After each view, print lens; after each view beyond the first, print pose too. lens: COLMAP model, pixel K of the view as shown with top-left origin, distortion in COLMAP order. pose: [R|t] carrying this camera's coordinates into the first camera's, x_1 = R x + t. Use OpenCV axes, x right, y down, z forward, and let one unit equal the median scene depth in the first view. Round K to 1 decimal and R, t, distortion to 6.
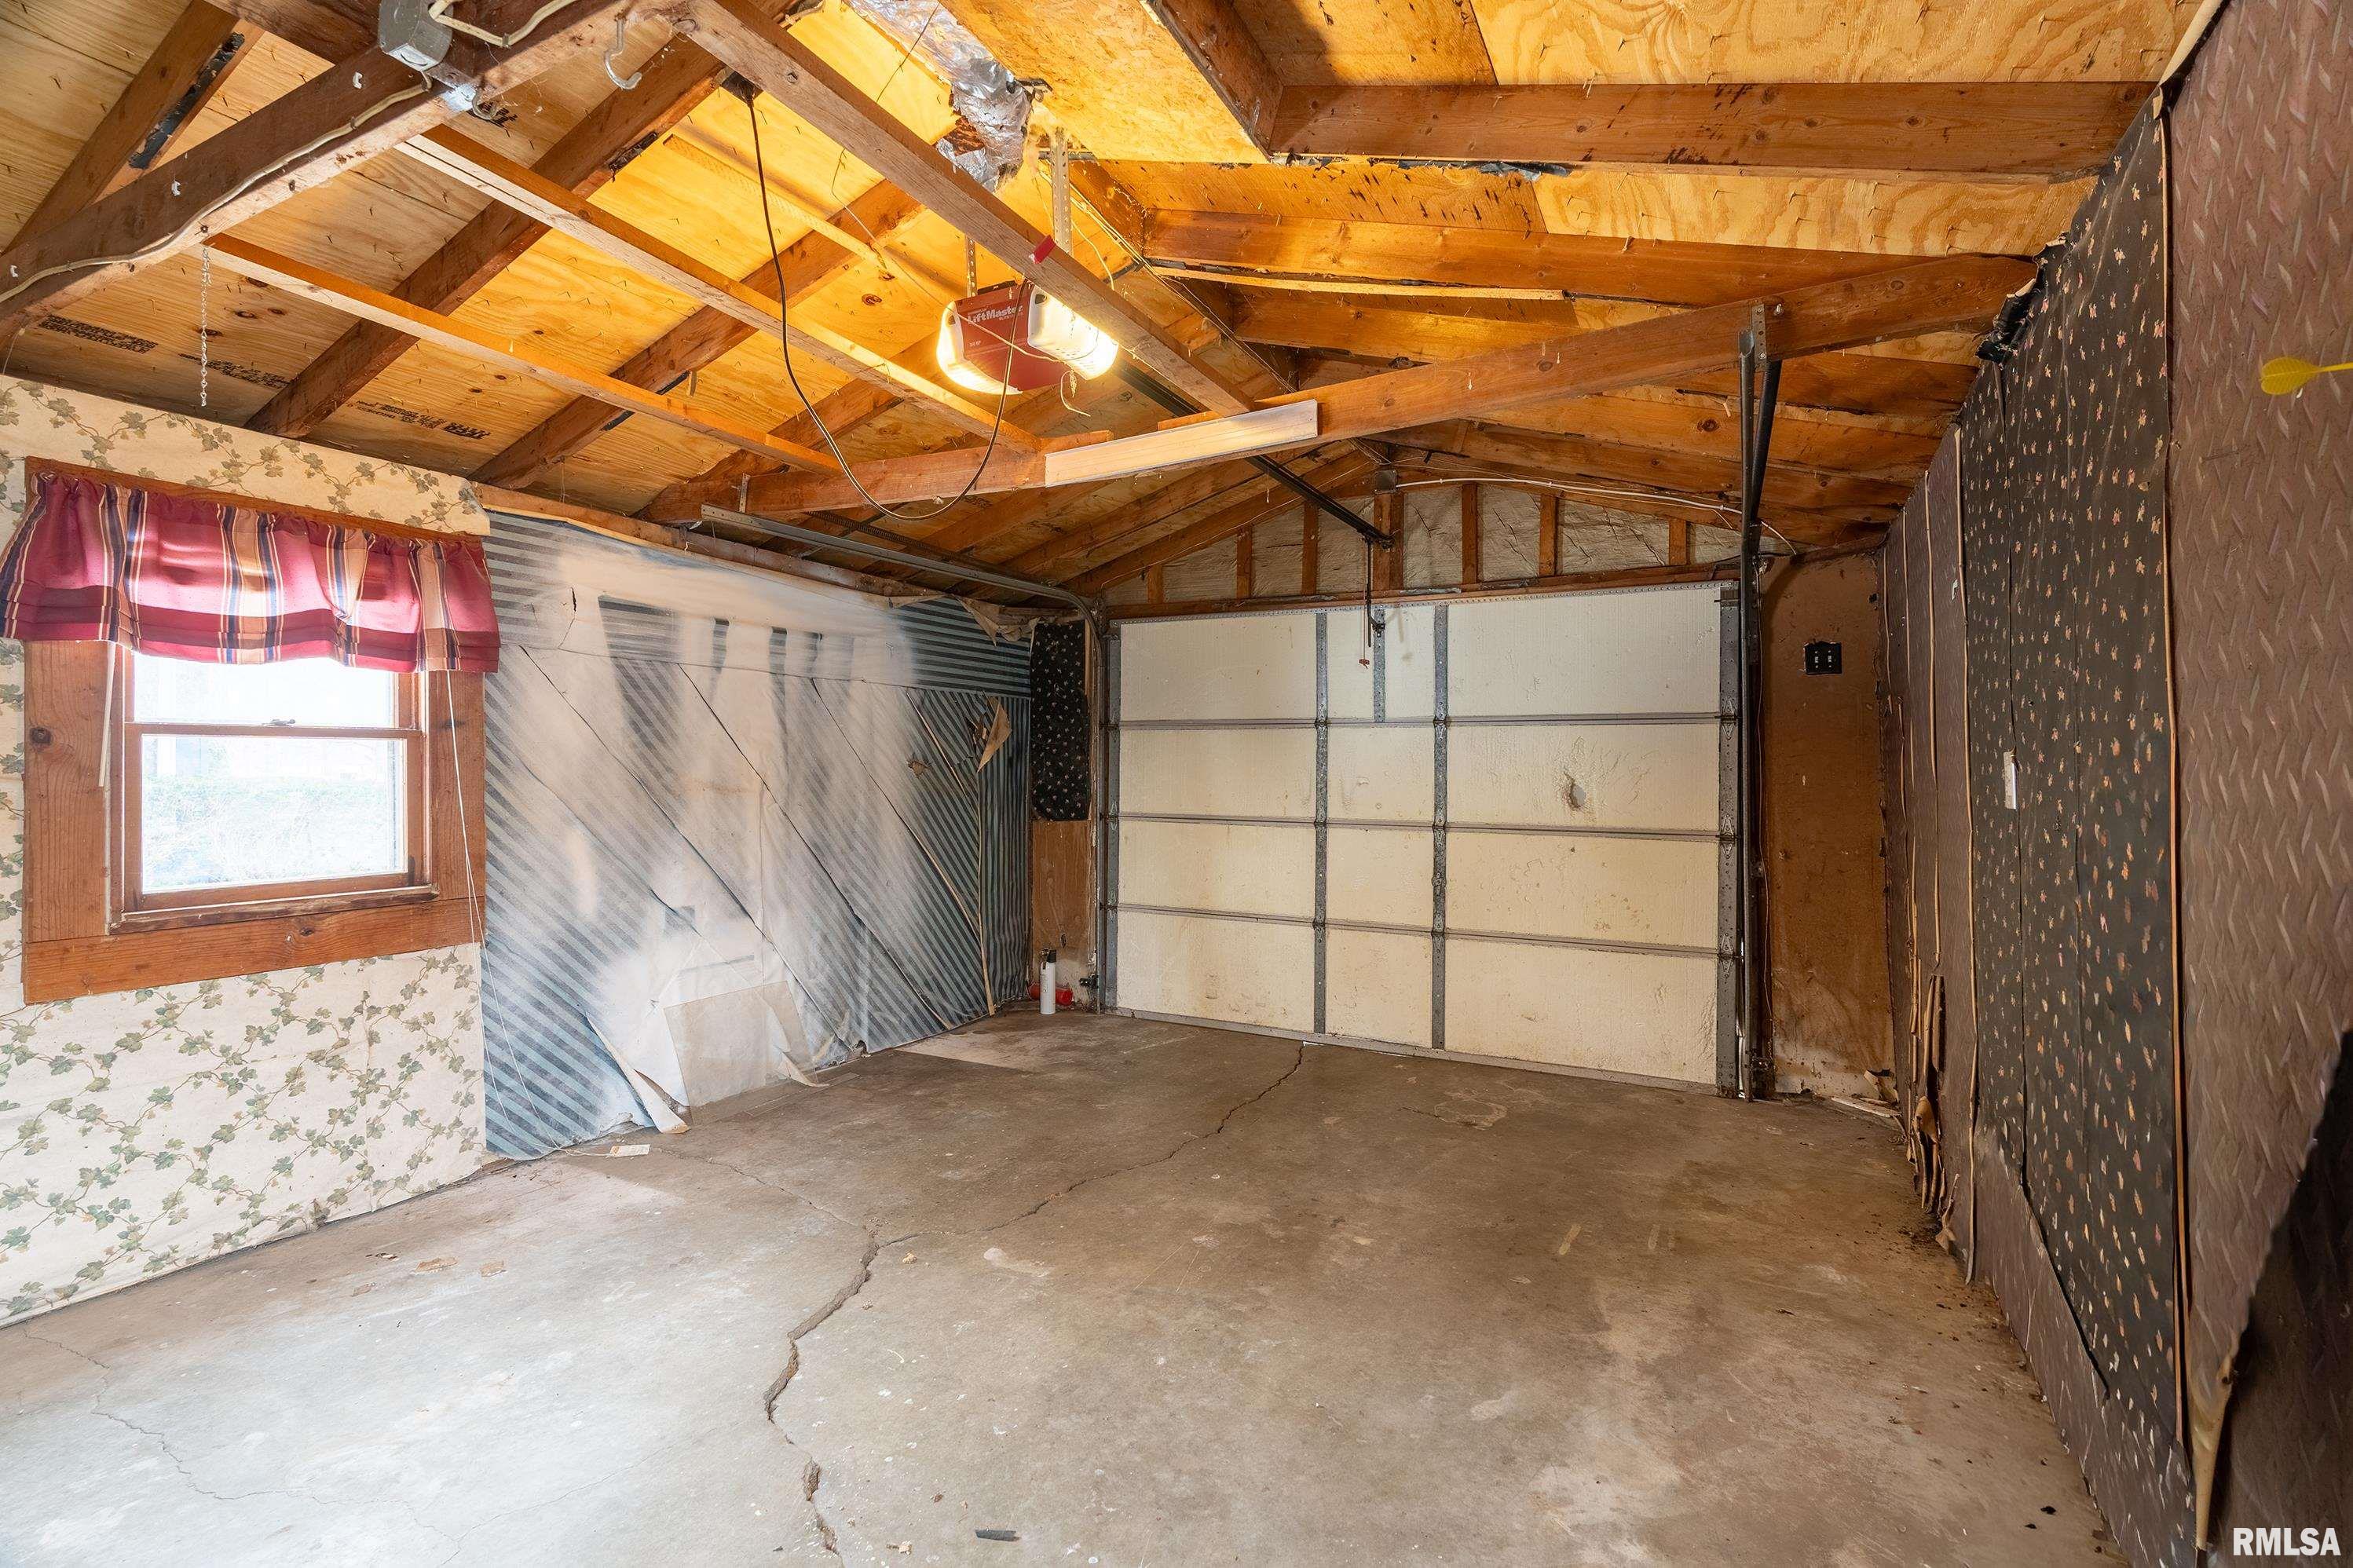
lens RADIAL K [[1055.5, 0, 1173.6], [0, 1055.5, 744.8], [0, 0, 1]] dist [-0.001427, -0.000262]
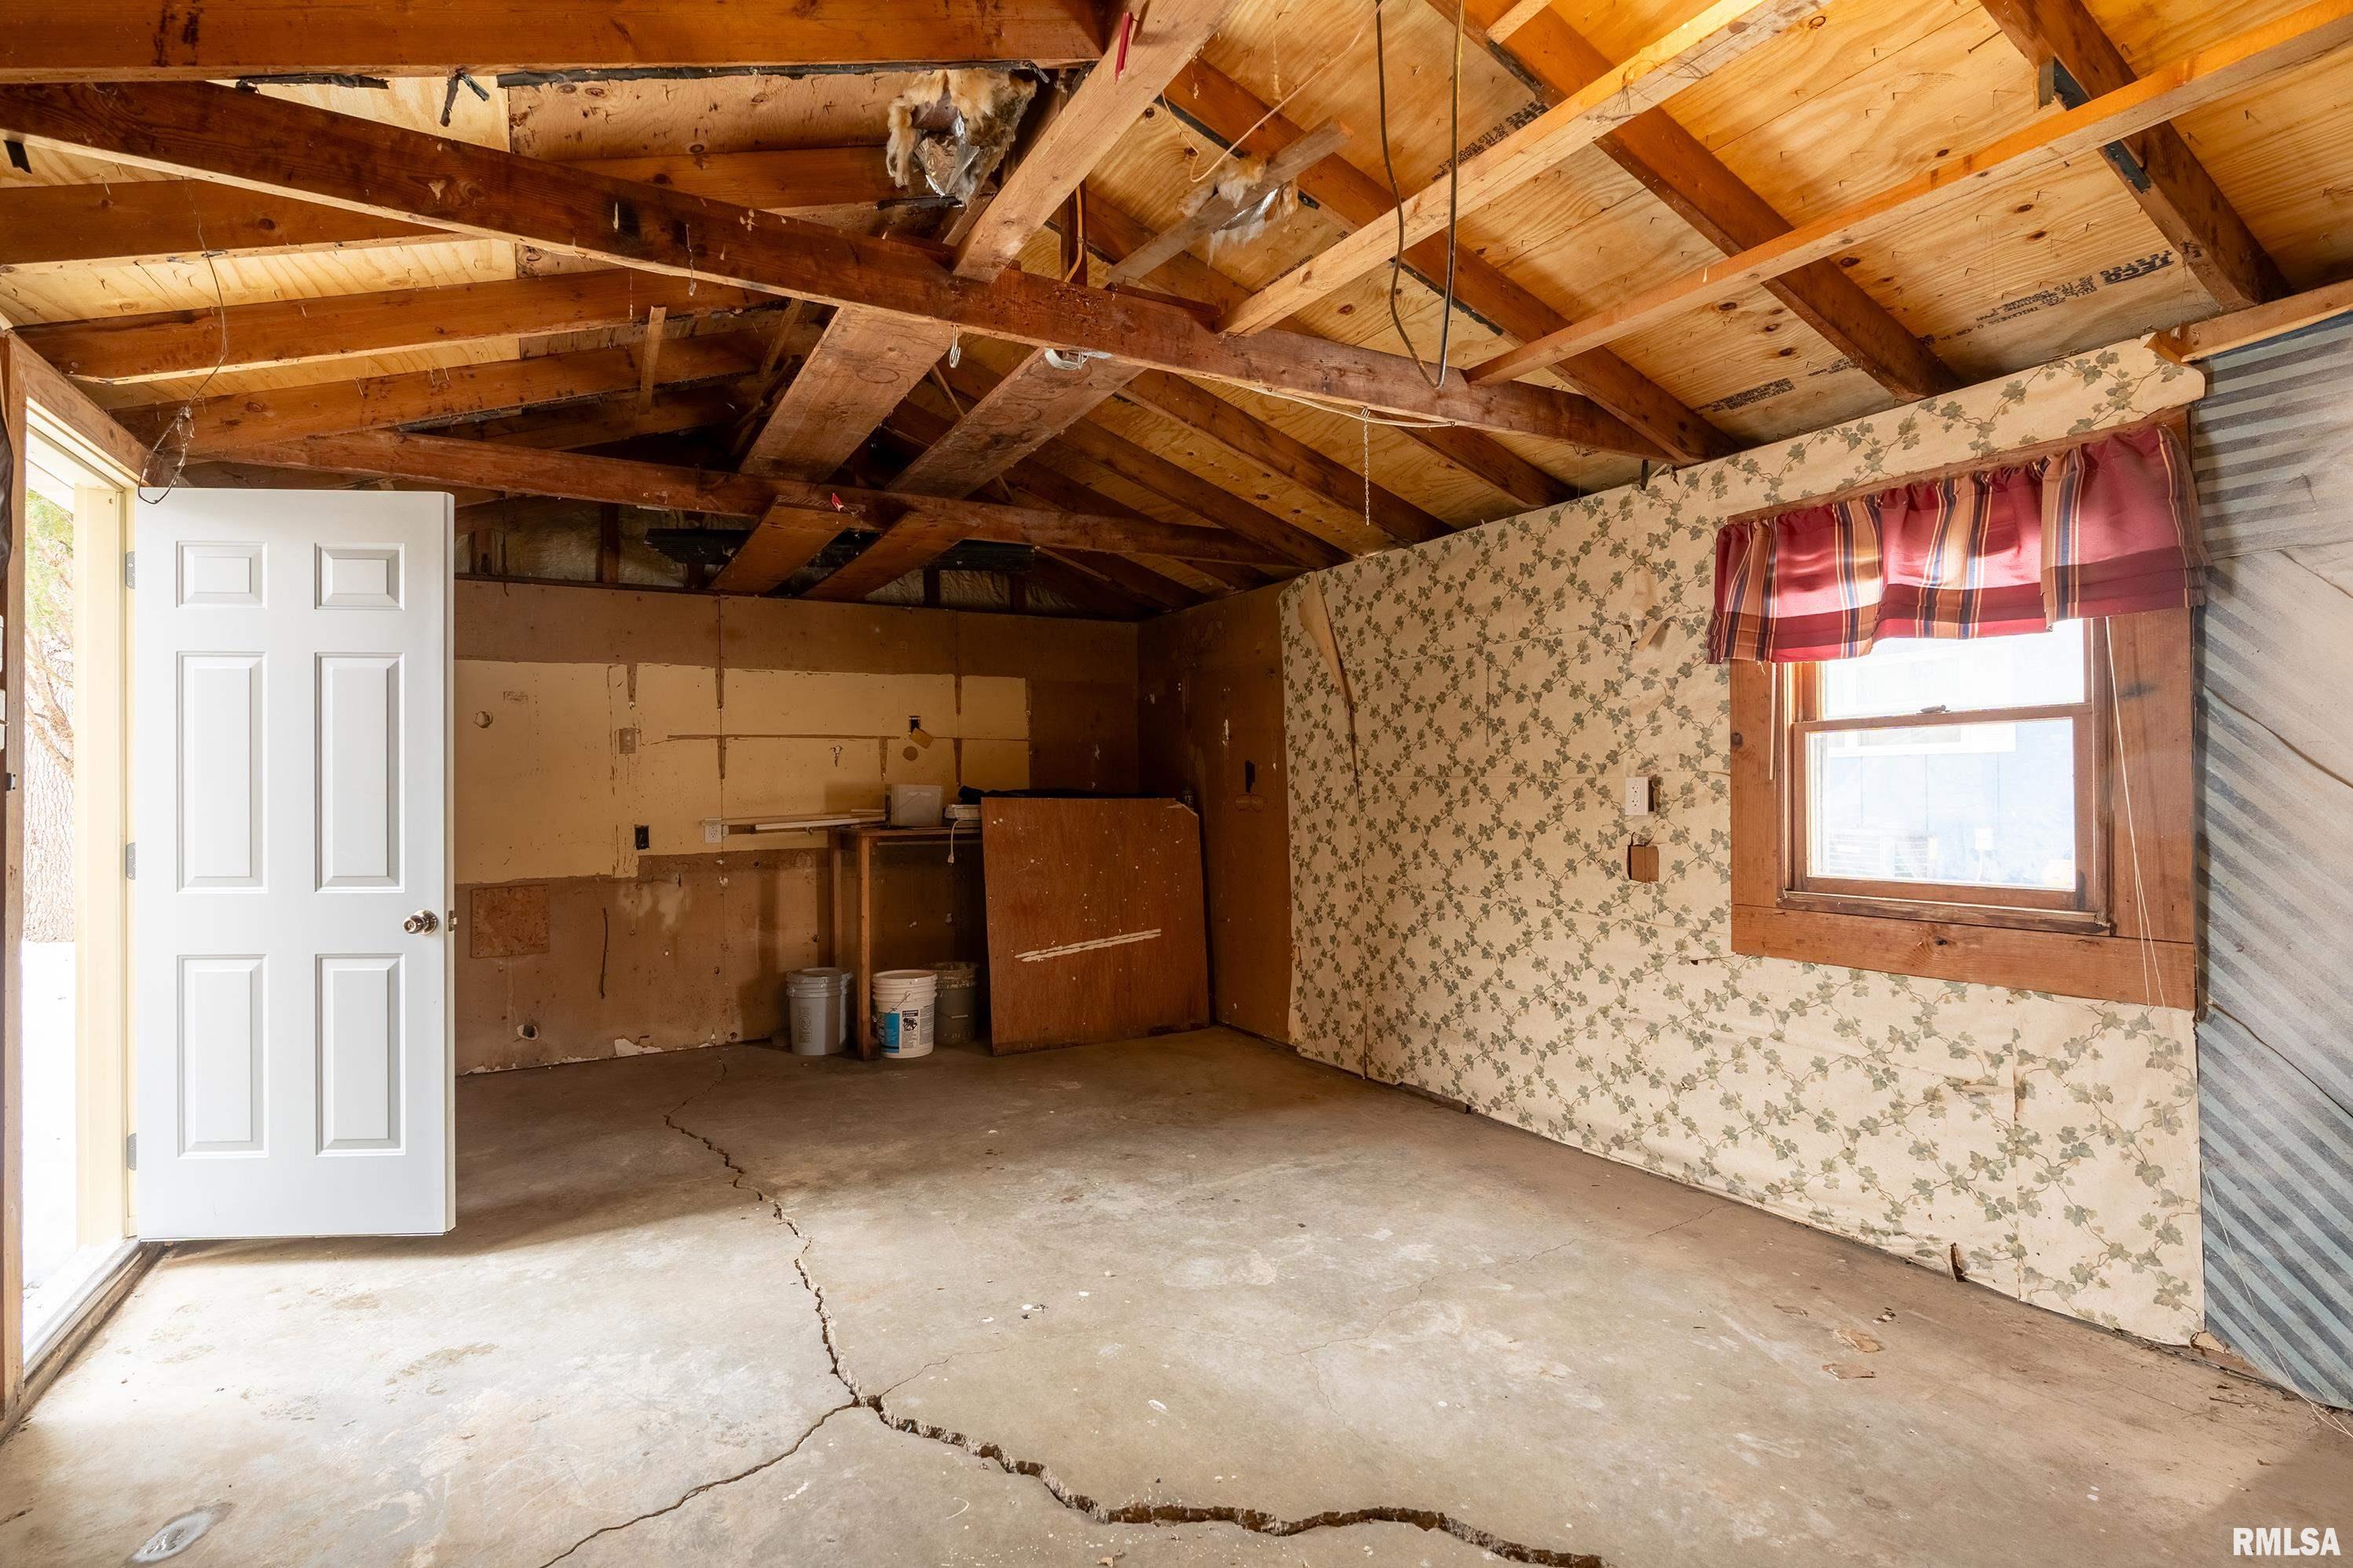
lens RADIAL K [[1159.6, 0, 1176.5], [0, 1159.6, 784.0], [0, 0, 1]] dist [0.001867, 0.001229]
pose [[-0.547280, 0.003592, -0.836942, 0.351431], [0.034359, 0.999244, -0.018180, 0.038150], [0.836244, -0.038706, -0.546989, 0.974199]]
